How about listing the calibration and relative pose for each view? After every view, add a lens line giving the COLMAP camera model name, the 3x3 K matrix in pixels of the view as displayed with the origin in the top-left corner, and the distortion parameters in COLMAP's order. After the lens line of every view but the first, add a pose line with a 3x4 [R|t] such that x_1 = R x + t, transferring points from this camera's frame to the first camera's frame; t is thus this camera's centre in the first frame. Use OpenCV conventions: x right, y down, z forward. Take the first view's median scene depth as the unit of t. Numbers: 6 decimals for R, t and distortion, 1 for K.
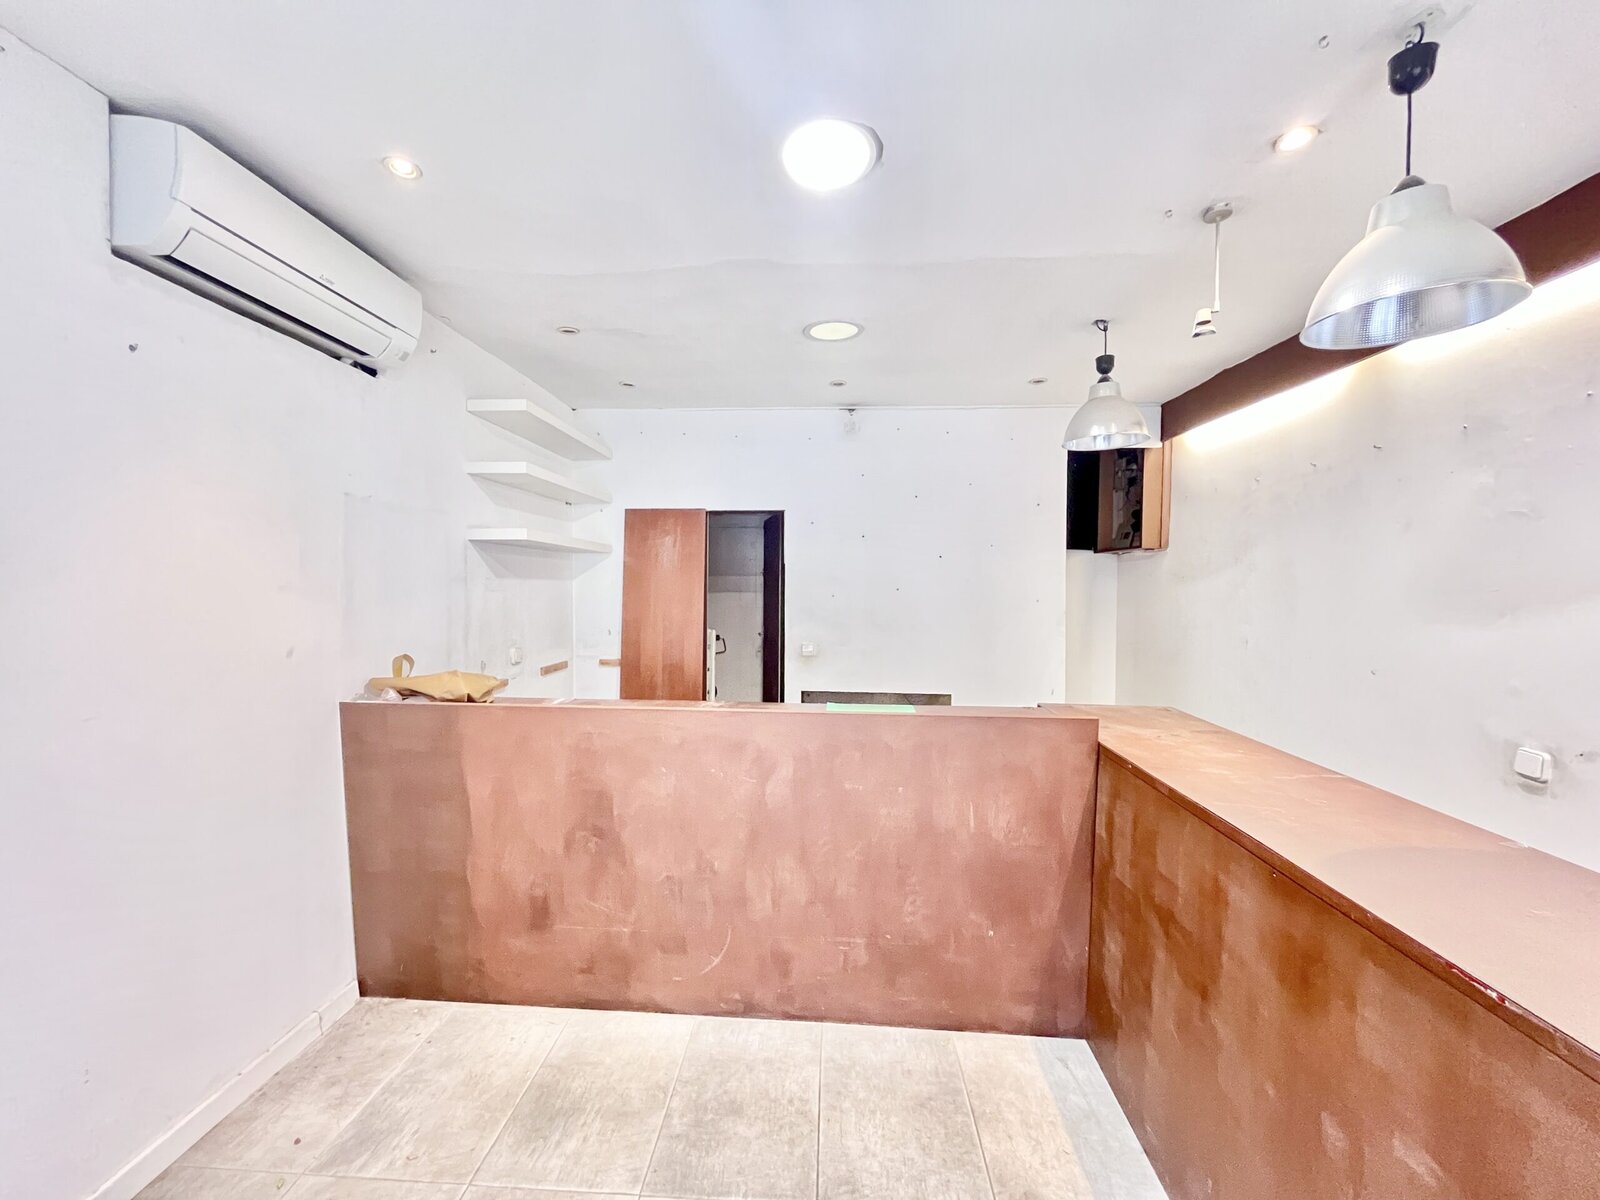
lens RADIAL K [[651.5, 0, 798.2], [0, 651.5, 601.8], [0, 0, 1]] dist [0.000404, -0.000544]
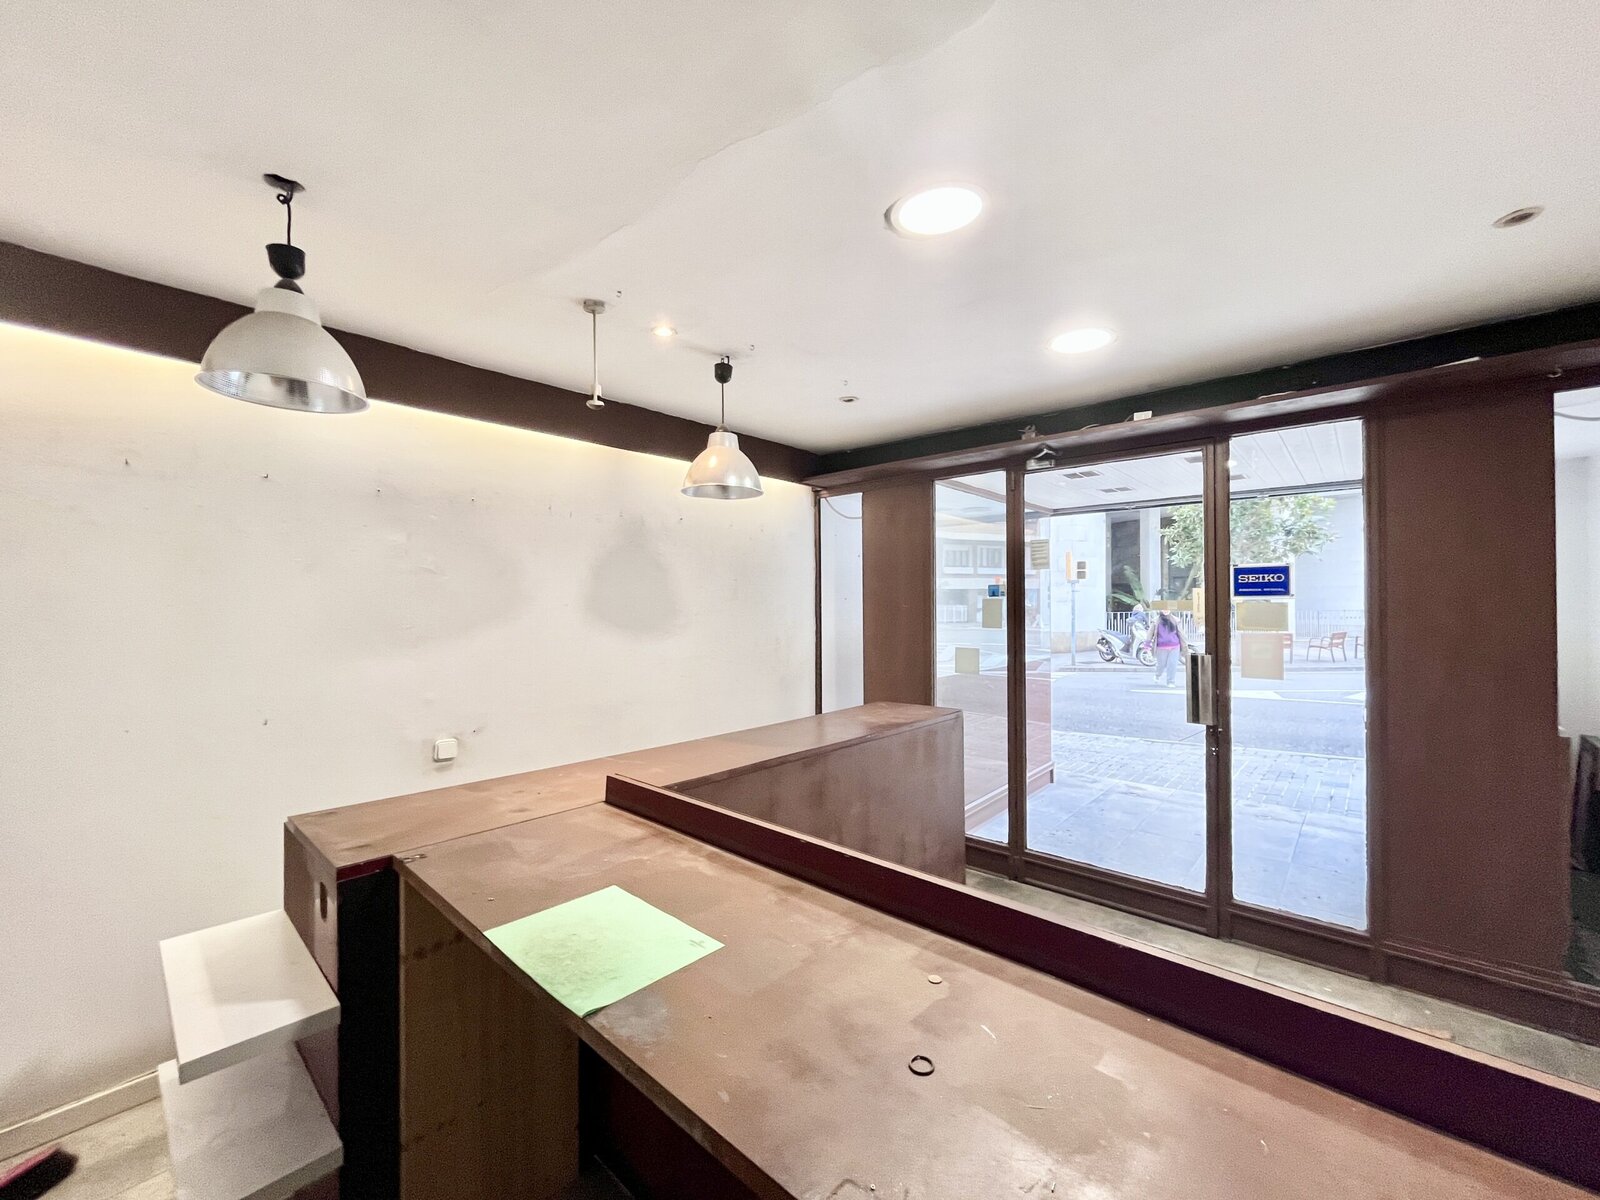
lens RADIAL K [[651.5, 0, 798.2], [0, 651.5, 601.8], [0, 0, 1]] dist [0.000404, -0.000544]
pose [[-0.780192, 0.000614, 0.625540, -0.320670], [0.018042, 0.999606, 0.021522, -0.080734], [-0.625280, 0.028077, -0.779895, 1.504392]]
